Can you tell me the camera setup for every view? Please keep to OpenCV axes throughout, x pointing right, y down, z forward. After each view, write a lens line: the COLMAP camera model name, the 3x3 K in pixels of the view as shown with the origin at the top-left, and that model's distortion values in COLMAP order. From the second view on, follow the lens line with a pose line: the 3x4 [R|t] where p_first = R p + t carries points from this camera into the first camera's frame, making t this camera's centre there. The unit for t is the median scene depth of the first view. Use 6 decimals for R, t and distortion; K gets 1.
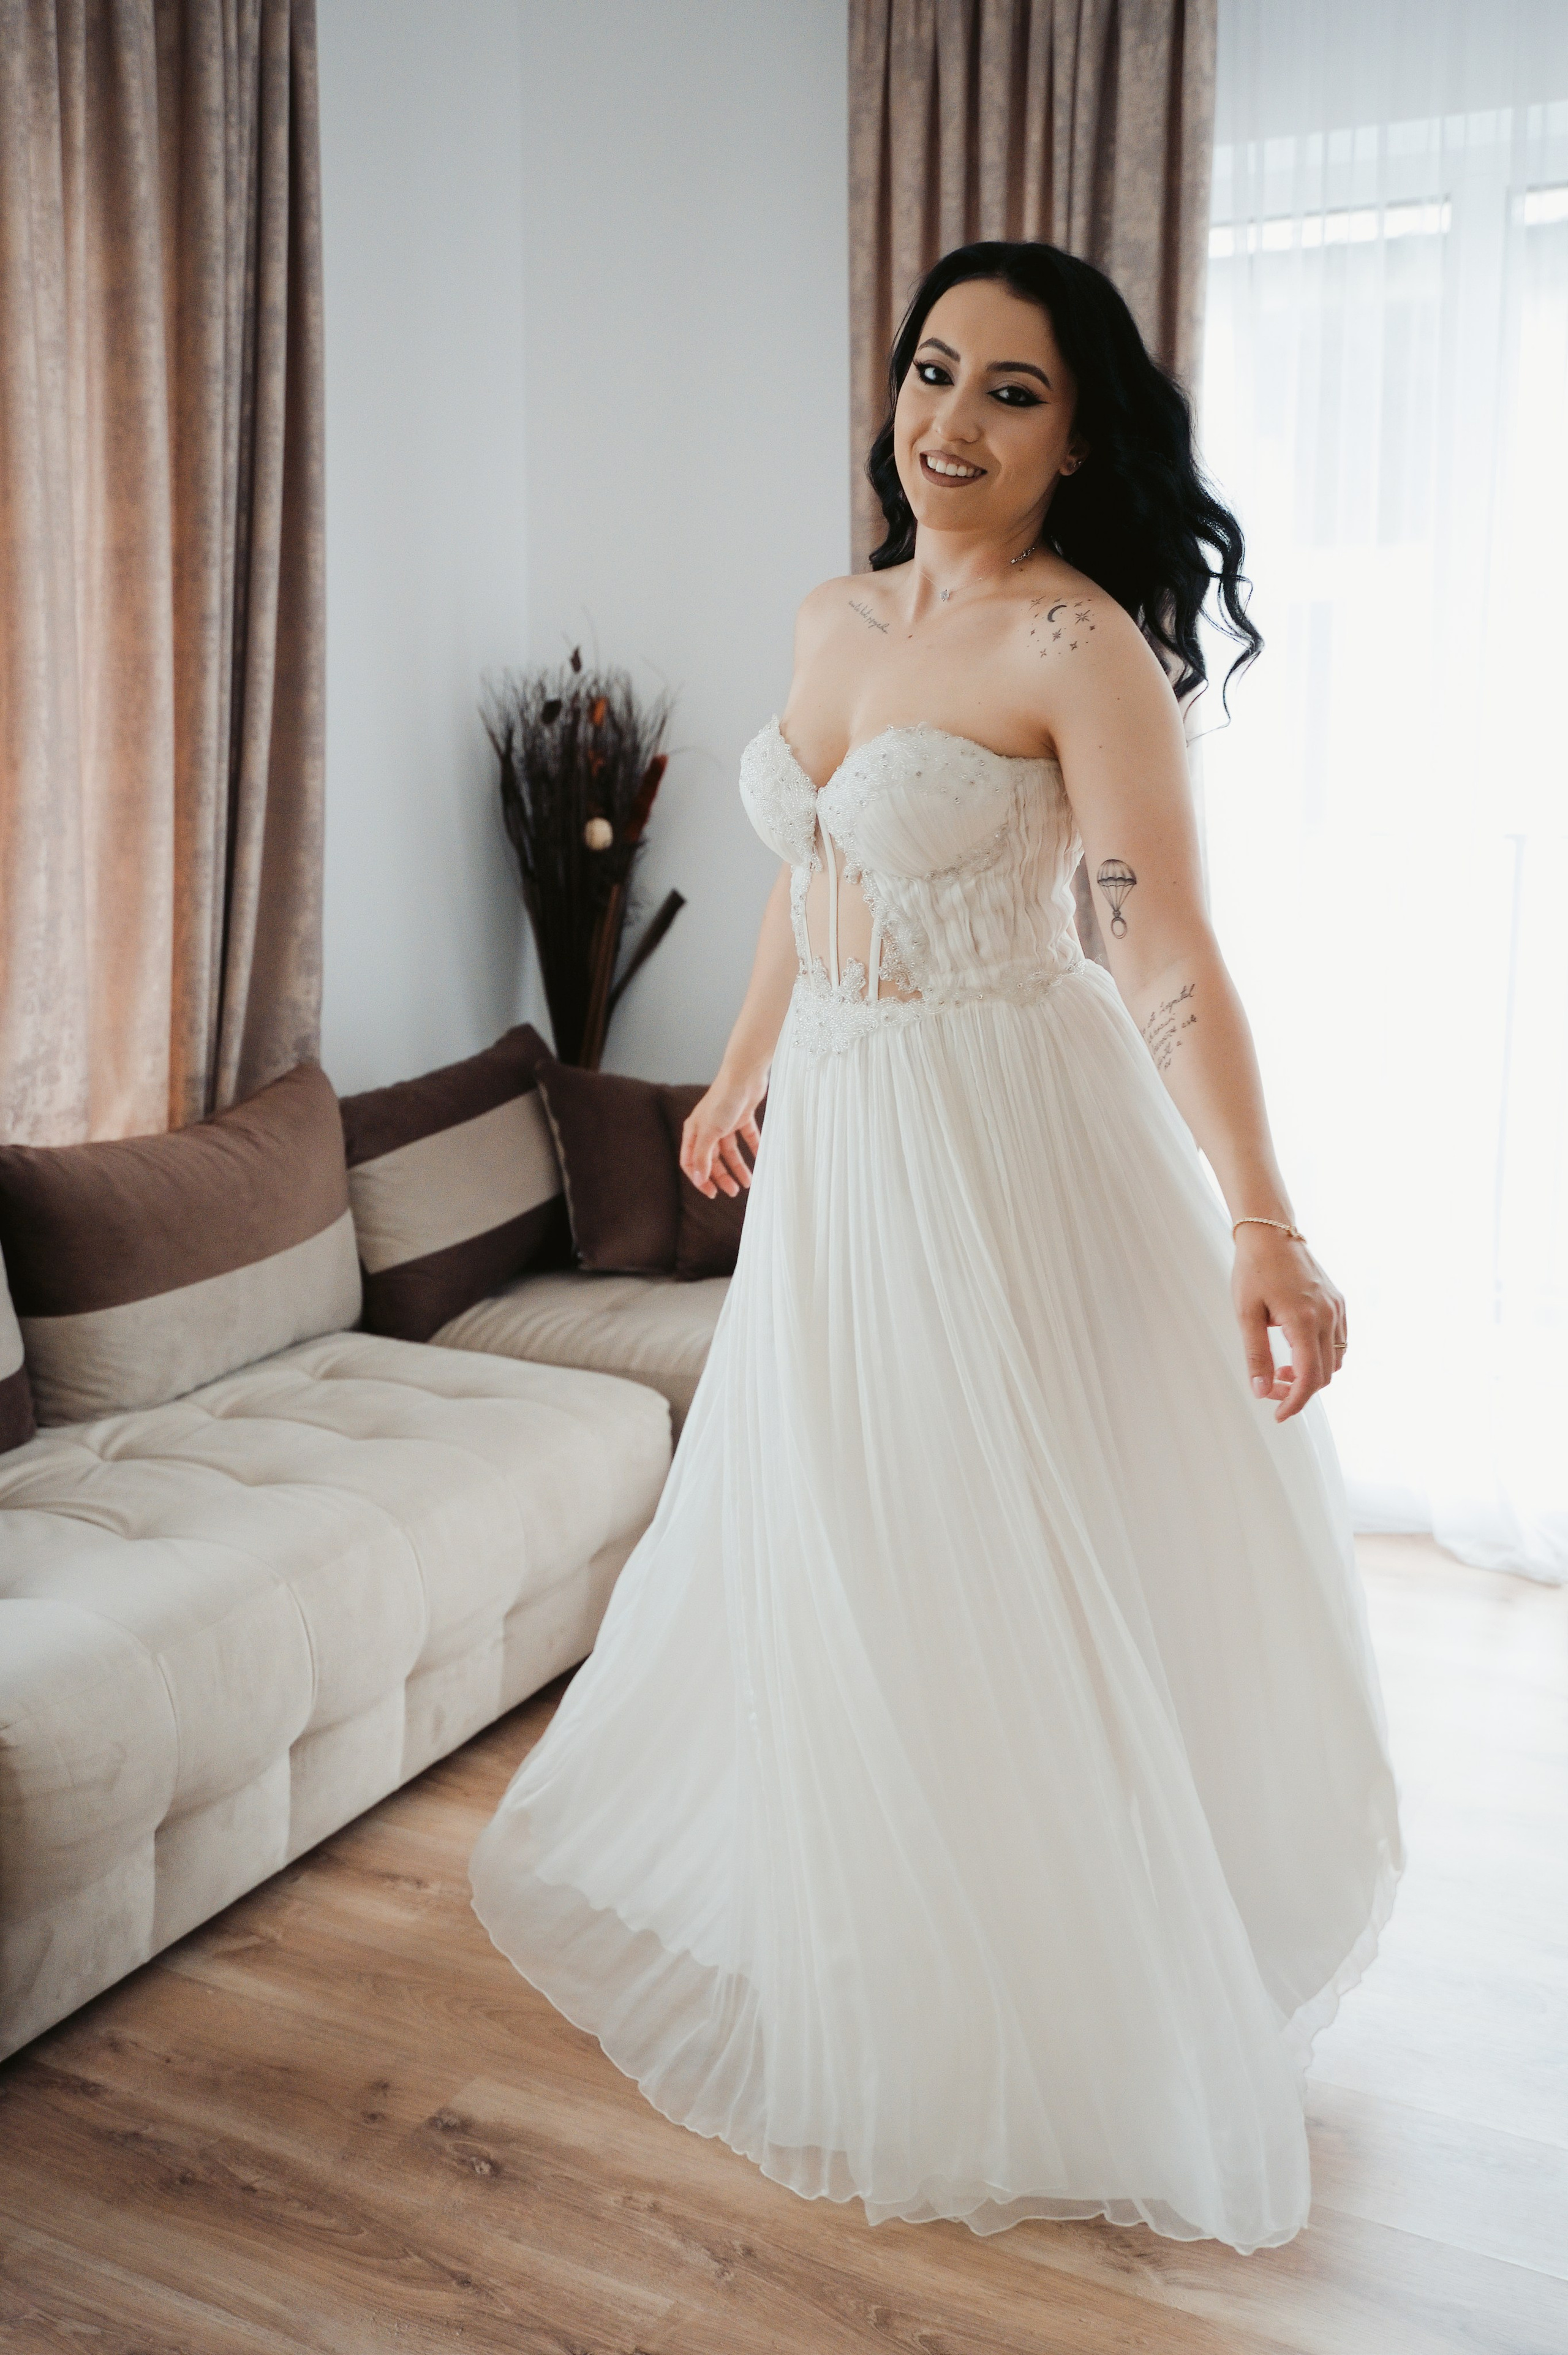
lens RADIAL K [[2316.9, 0, 784.0], [0, 2316.9, 1177.5], [0, 0, 1]] dist [0.002117, -0.009845]
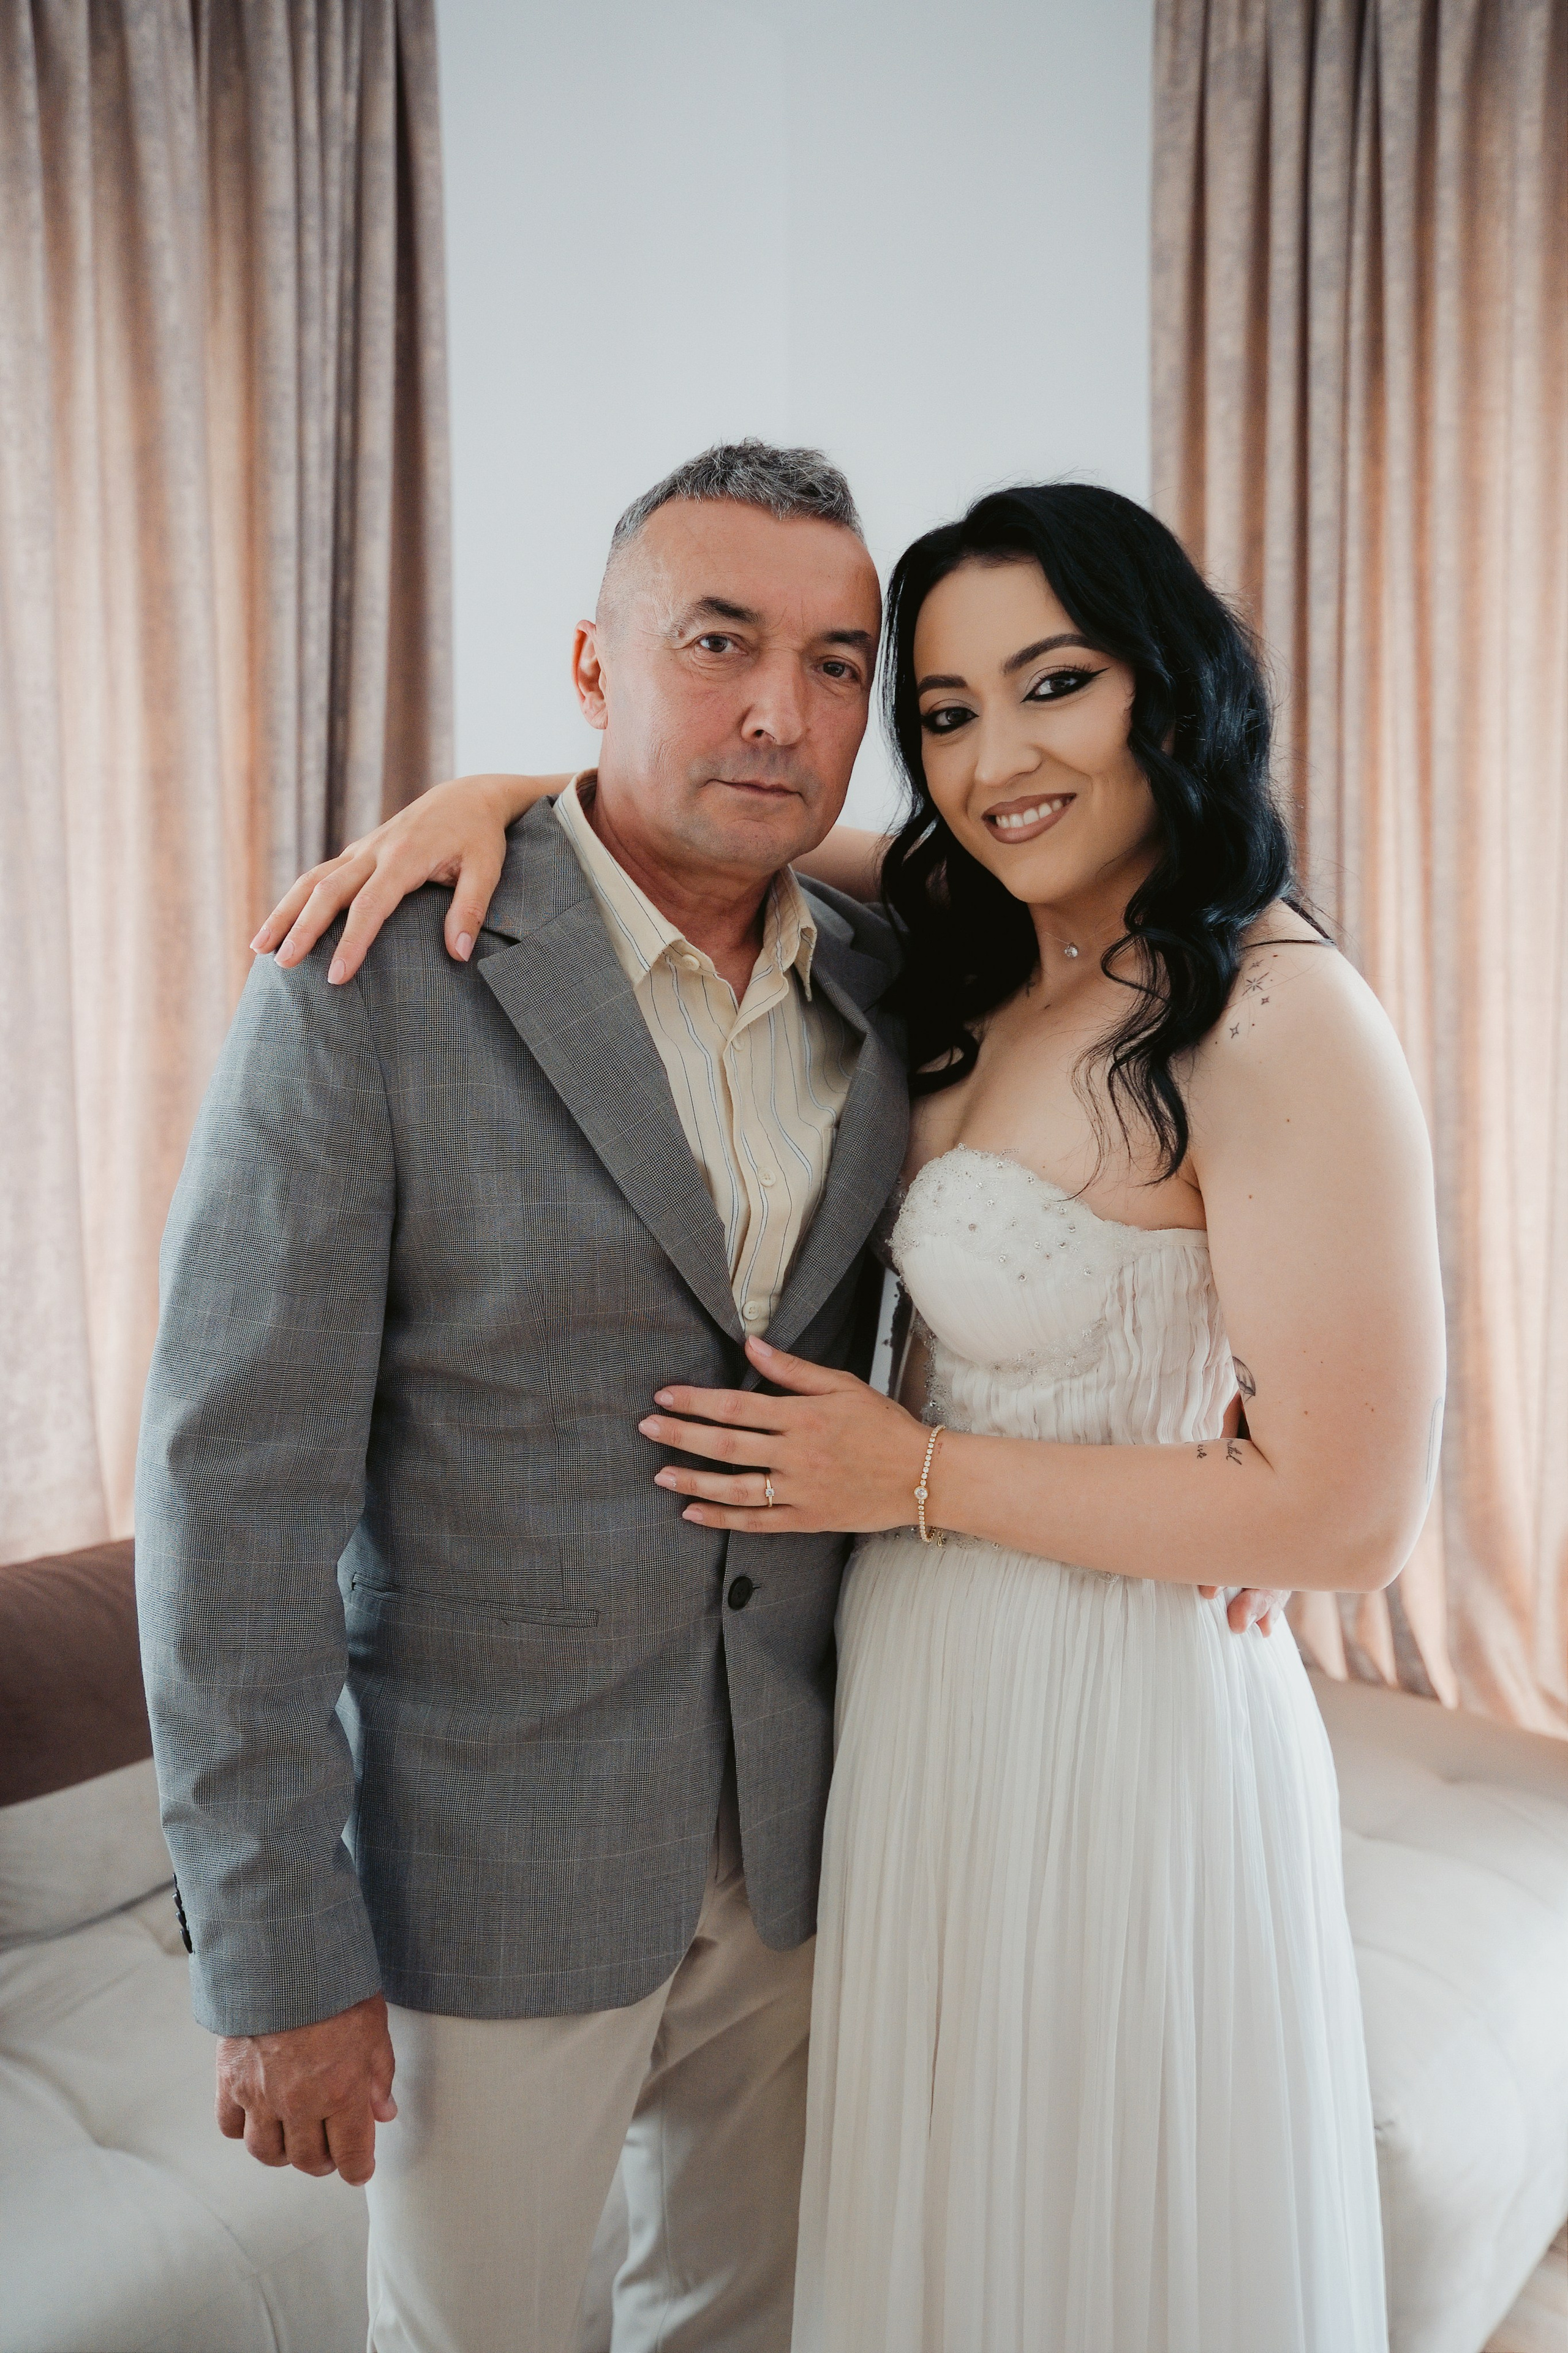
lens RADIAL K [[2149.6, 0, 784.0], [0, 2149.6, 1176.5], [0, 0, 1]] dist [0.018830, 0.010301]
pose [[0.969995, 0.018007, -0.242458, 0.099040], [-0.027986, 0.998894, -0.037777, -0.109797], [0.241510, 0.043429, 0.969426, 0.340694]]
